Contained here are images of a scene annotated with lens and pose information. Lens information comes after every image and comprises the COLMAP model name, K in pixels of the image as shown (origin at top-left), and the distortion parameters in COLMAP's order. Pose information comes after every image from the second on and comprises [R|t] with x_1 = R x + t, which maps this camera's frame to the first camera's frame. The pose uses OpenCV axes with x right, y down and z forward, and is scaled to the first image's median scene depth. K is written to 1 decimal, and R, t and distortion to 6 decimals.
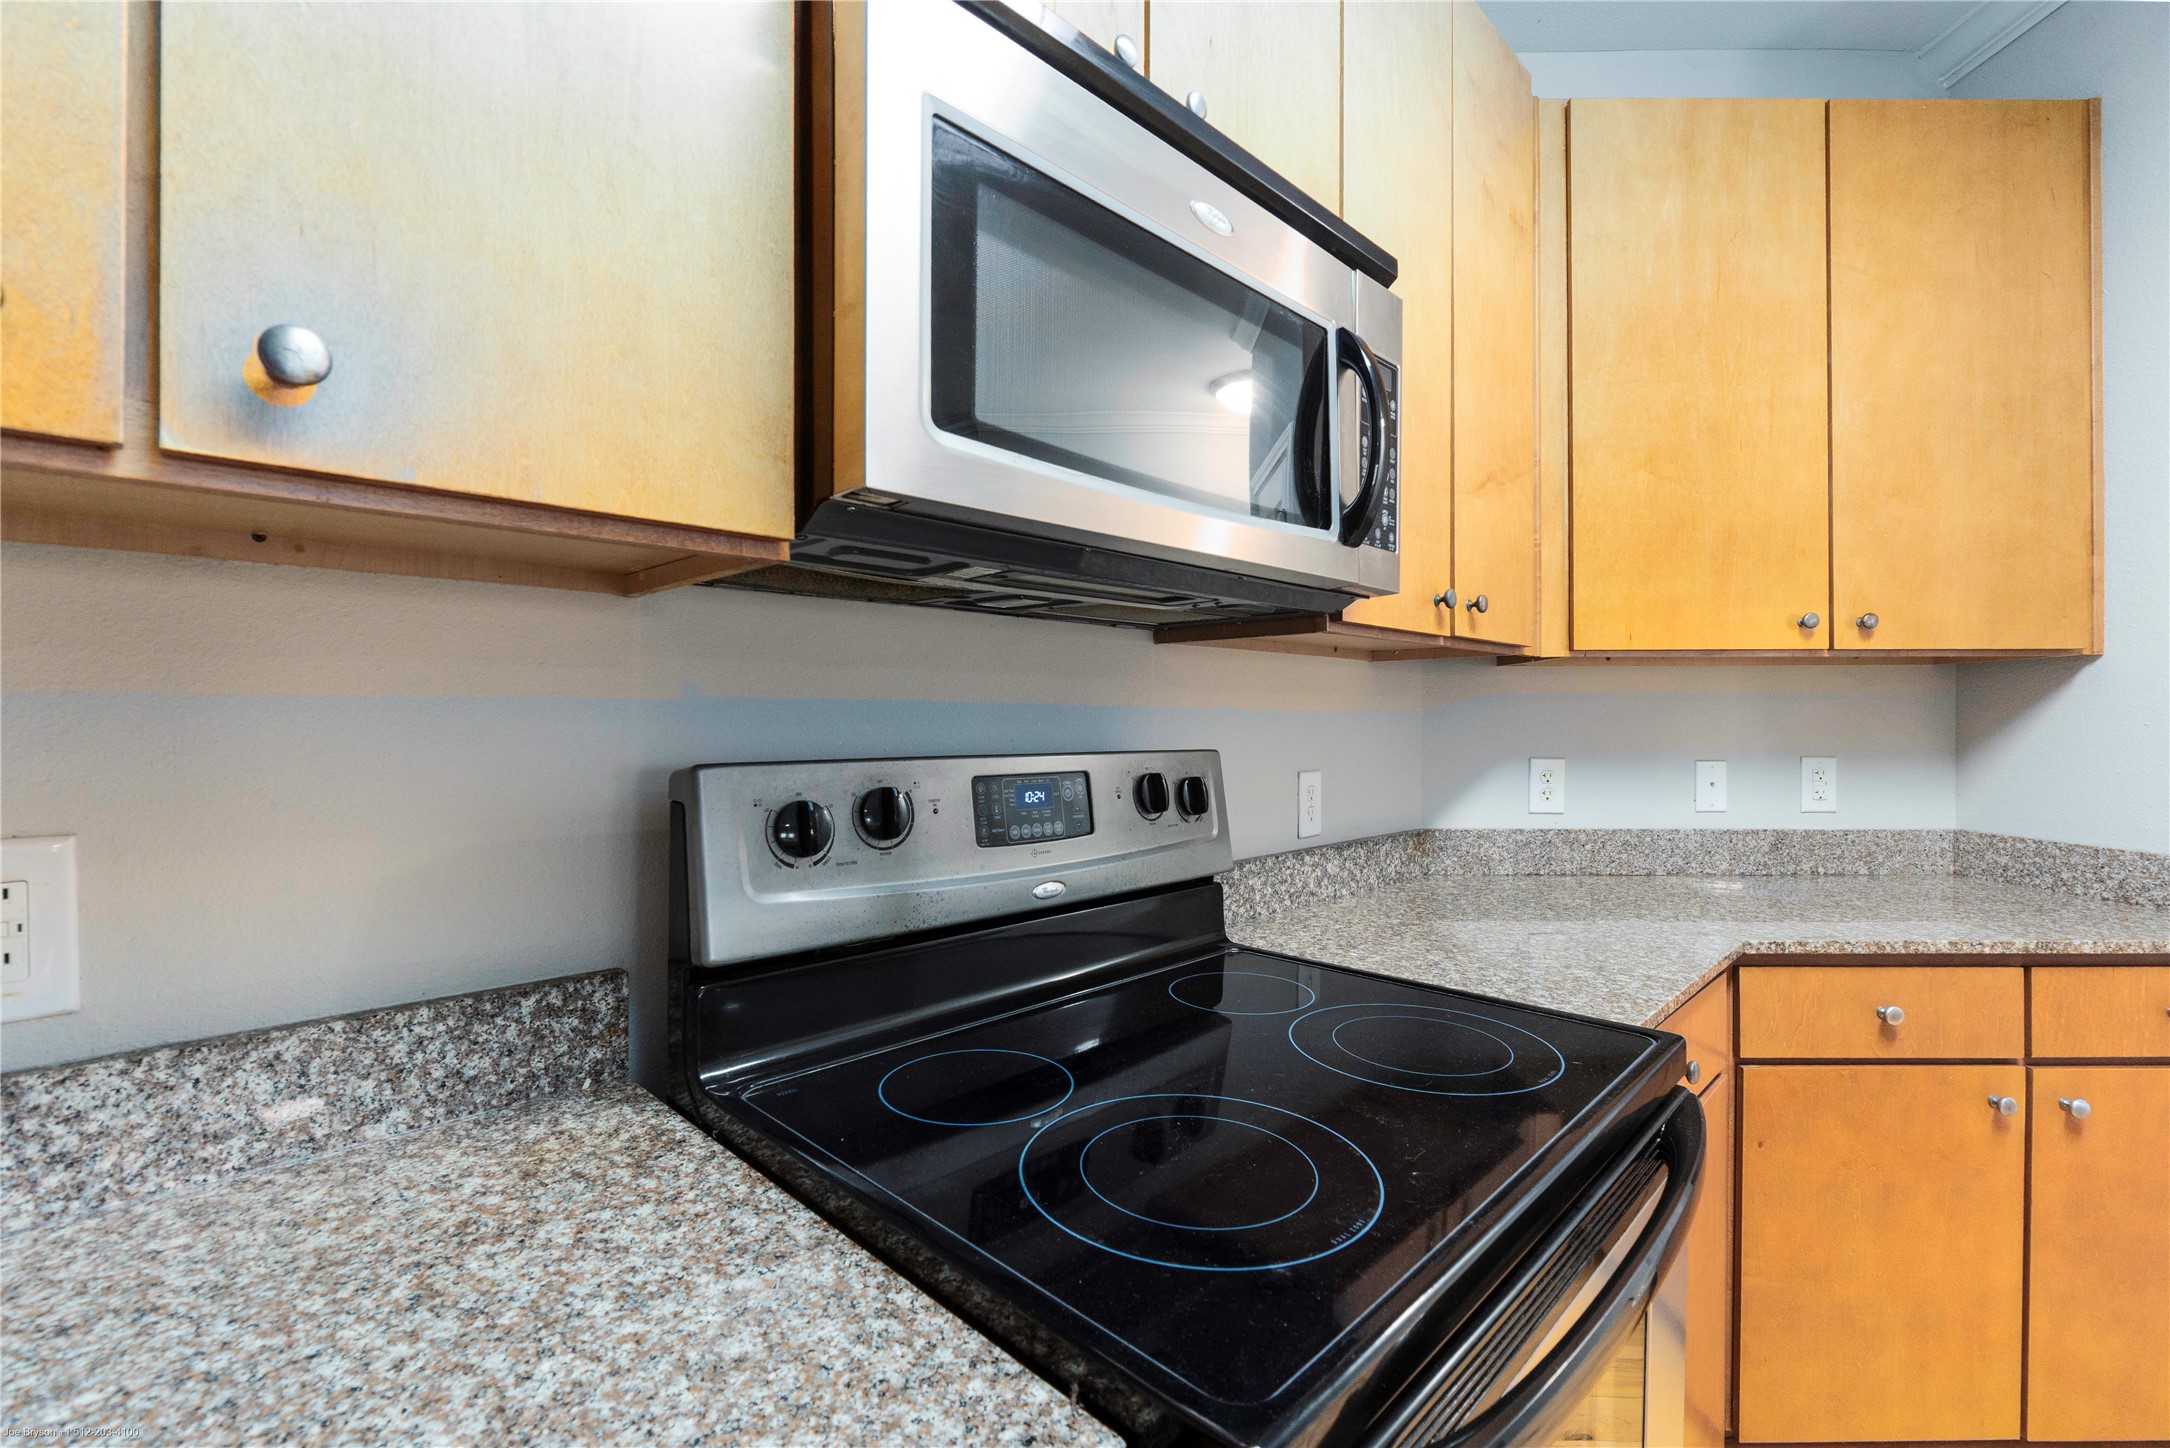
lens RADIAL K [[942.0, 0, 1085.0], [0, 942.0, 724.0], [0, 0, 1]] dist [0.000367, 0.000009]
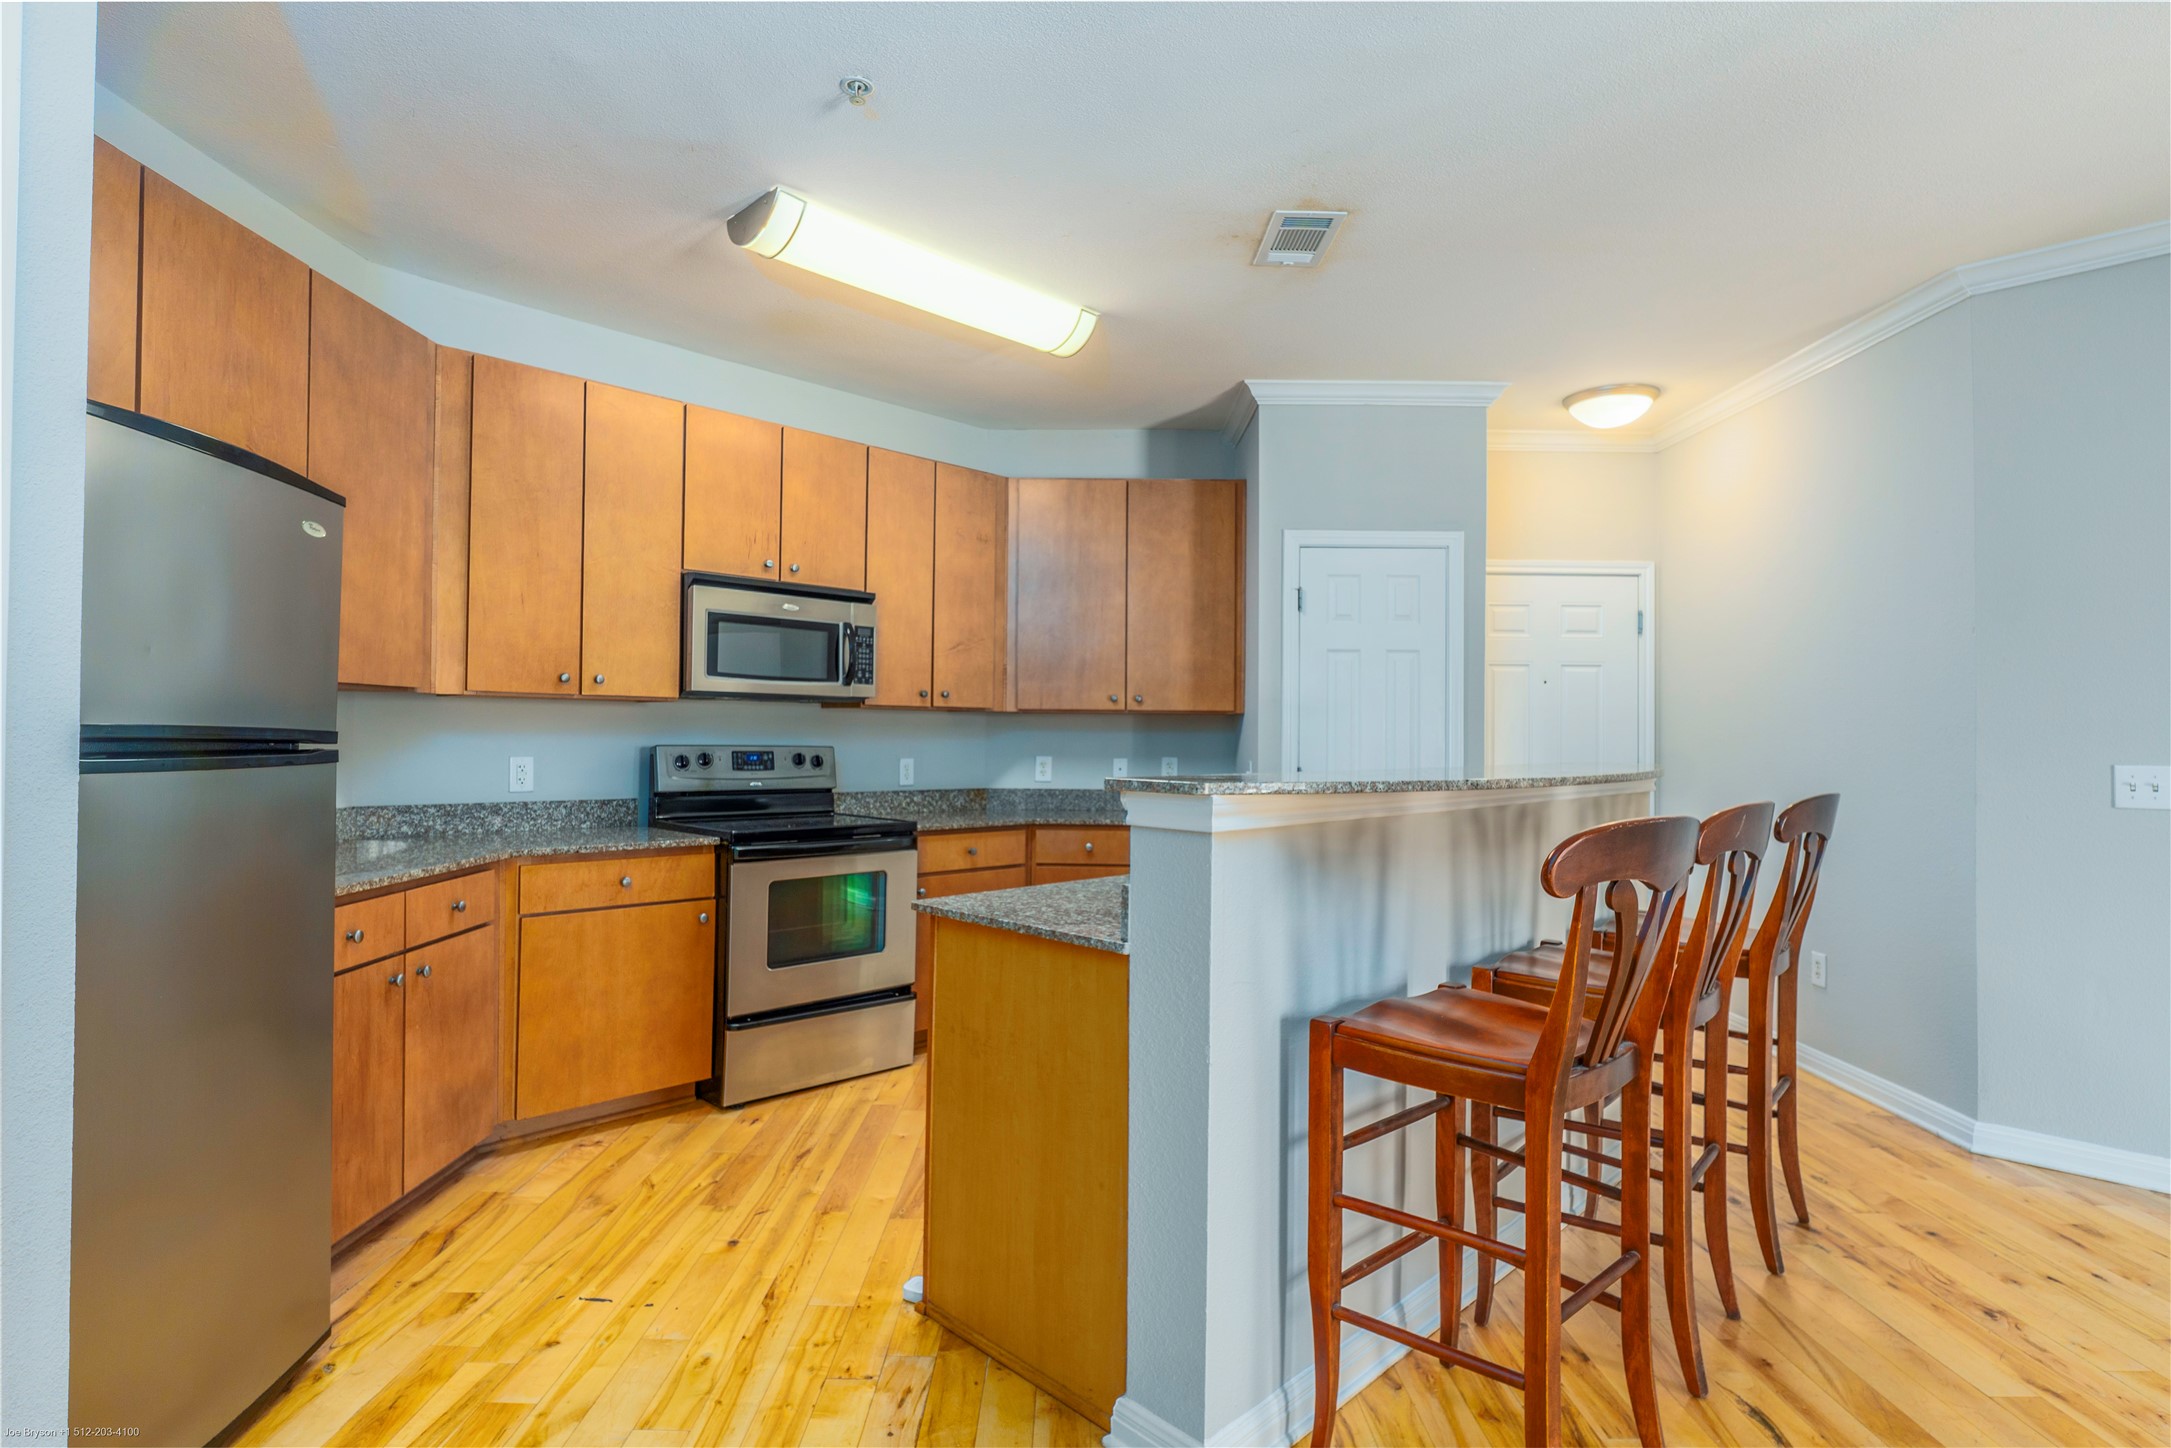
lens RADIAL K [[1078.7, 0, 1059.9], [0, 1078.7, 728.6], [0, 0, 1]] dist [-0.003081, 0.000048]
pose [[0.999662, 0.011071, -0.023525, 1.099677], [-0.011383, 0.999848, -0.013196, 0.009165], [0.023376, 0.013459, 0.999636, -2.768695]]
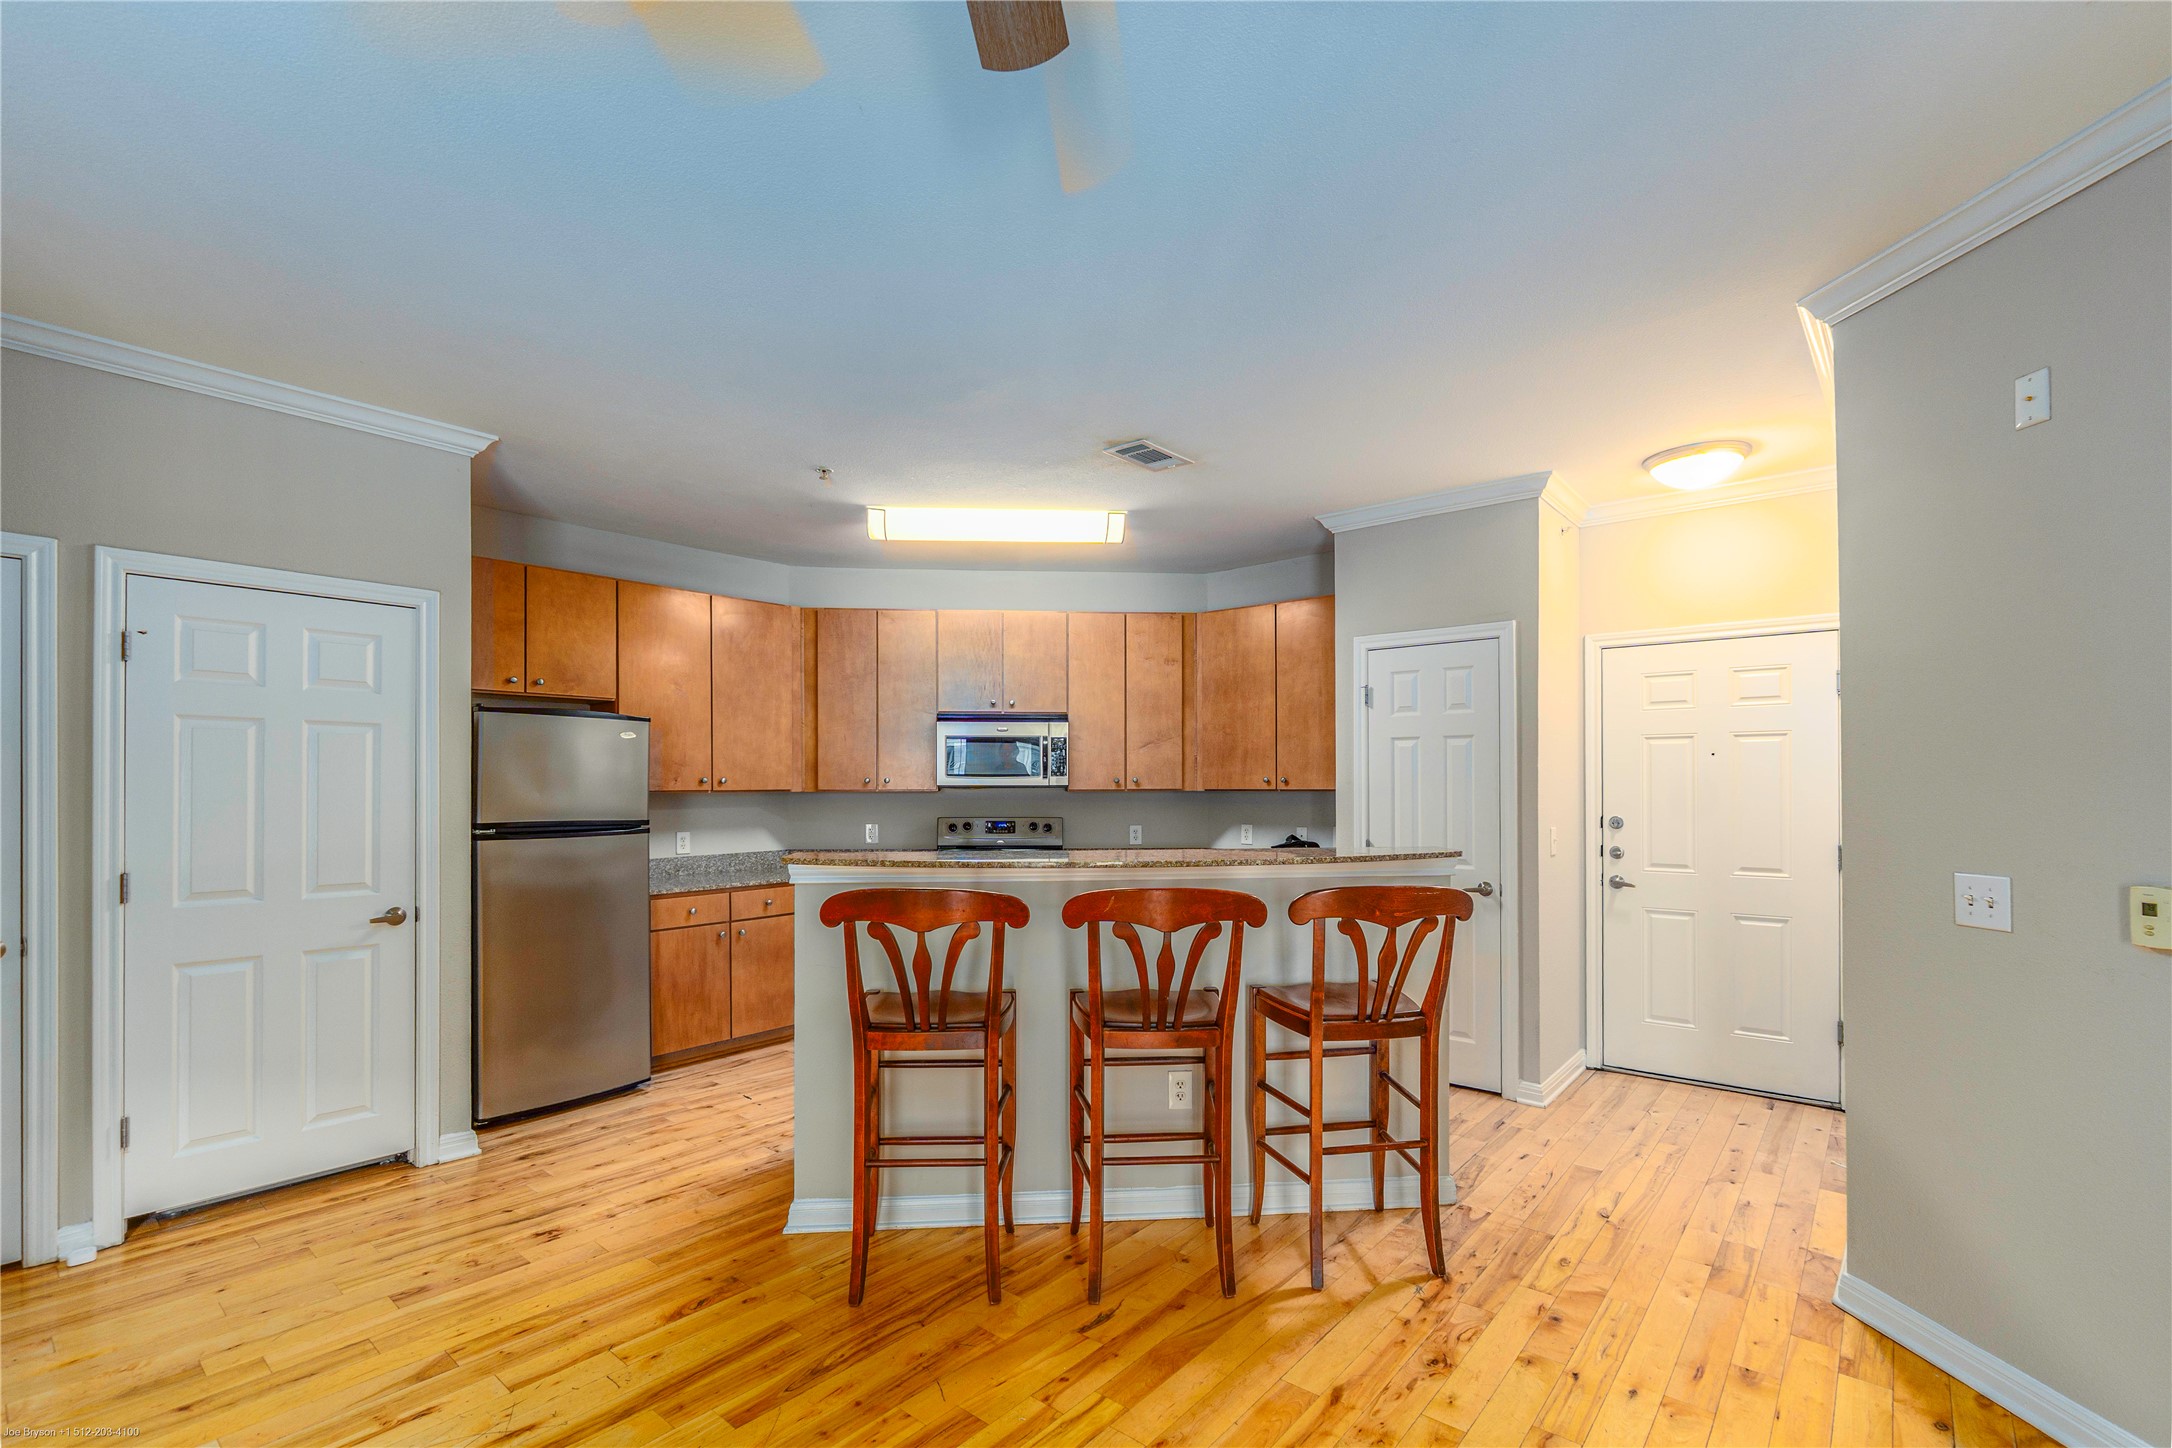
lens RADIAL K [[971.5, 0, 1076.9], [0, 971.5, 779.2], [0, 0, 1]] dist [0.000613, 0.000088]
pose [[0.749082, -0.001383, -0.662476, 3.734203], [-0.003424, 0.999976, -0.005960, -0.145265], [0.662468, 0.006733, 0.749060, -2.713819]]
